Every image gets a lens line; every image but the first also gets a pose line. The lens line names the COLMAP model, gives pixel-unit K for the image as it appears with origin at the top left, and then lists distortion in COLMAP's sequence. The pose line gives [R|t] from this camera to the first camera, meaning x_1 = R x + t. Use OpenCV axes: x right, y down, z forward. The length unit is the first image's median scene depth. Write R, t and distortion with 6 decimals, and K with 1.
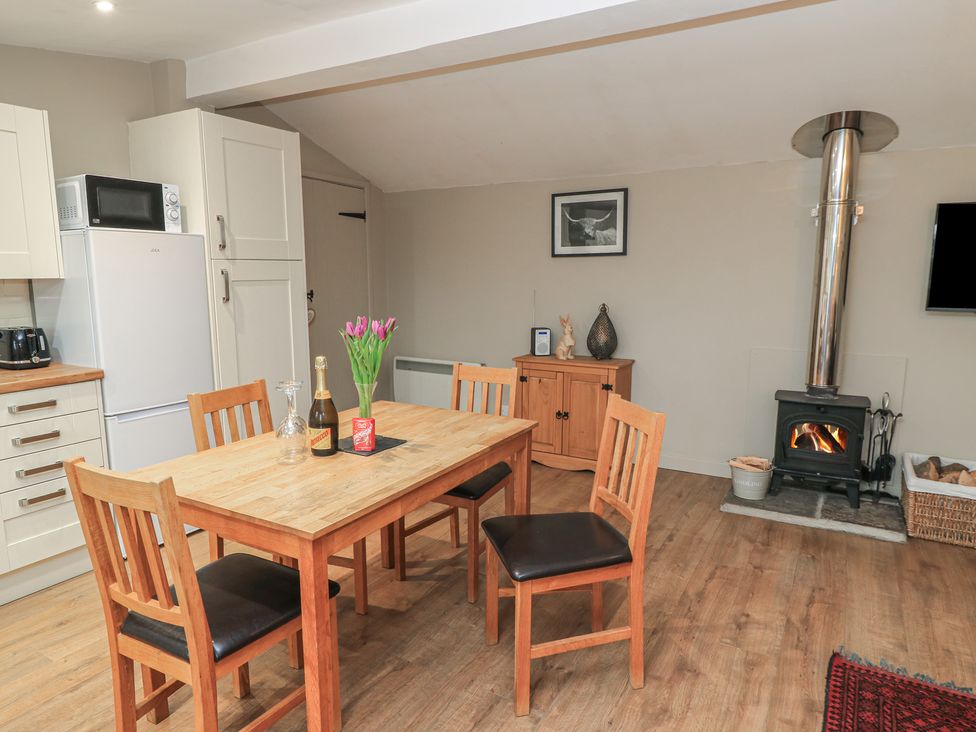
lens RADIAL K [[607.8, 0, 479.5], [0, 607.8, 366.6], [0, 0, 1]] dist [0.001184, -0.001750]
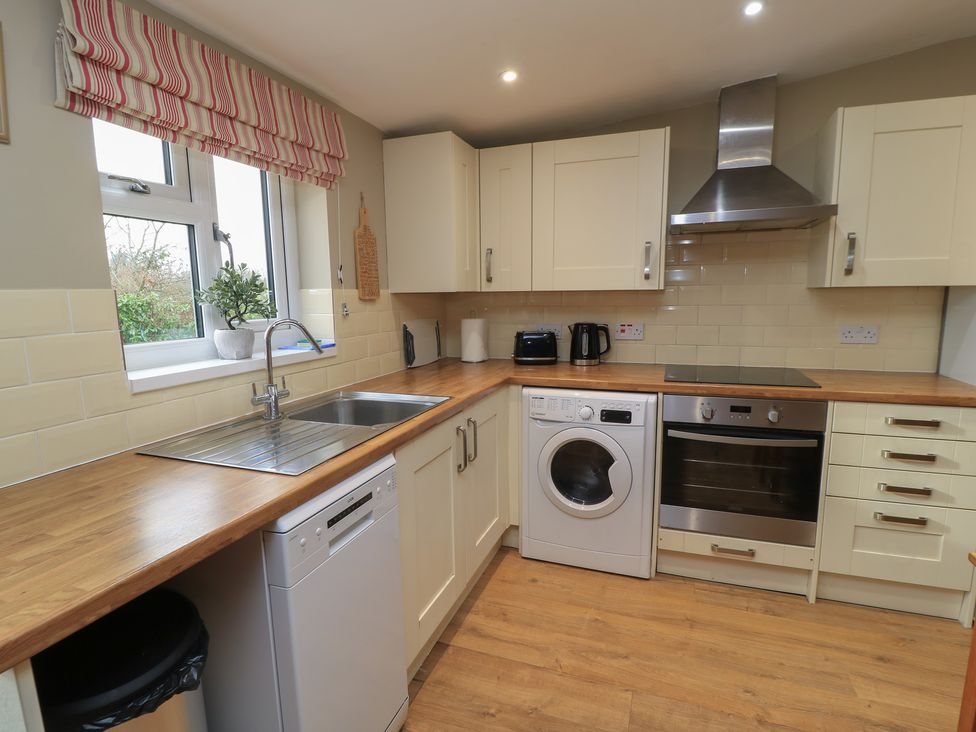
lens RADIAL K [[512.0, 0, 489.5], [0, 512.0, 371.1], [0, 0, 1]] dist [-0.004797, -0.003375]
pose [[0.177325, 0.147123, -0.973093, -0.072789], [-0.139015, 0.982594, 0.123226, -0.013360], [0.974285, 0.113424, 0.194690, 0.150937]]
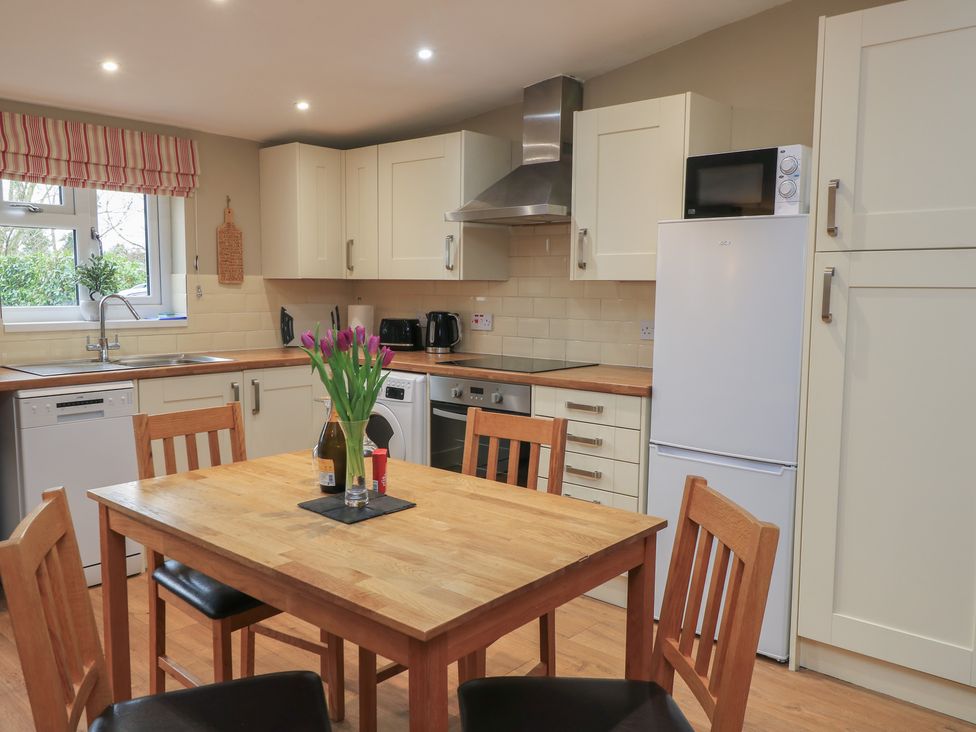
lens RADIAL K [[790.3, 0, 482.0], [0, 790.3, 370.6], [0, 0, 1]] dist [0.001507, -0.006914]
pose [[-0.191571, 0.107880, -0.975532, 0.390017], [-0.159360, 0.977333, 0.139373, -0.104461], [0.968455, 0.182161, -0.170037, 0.744692]]
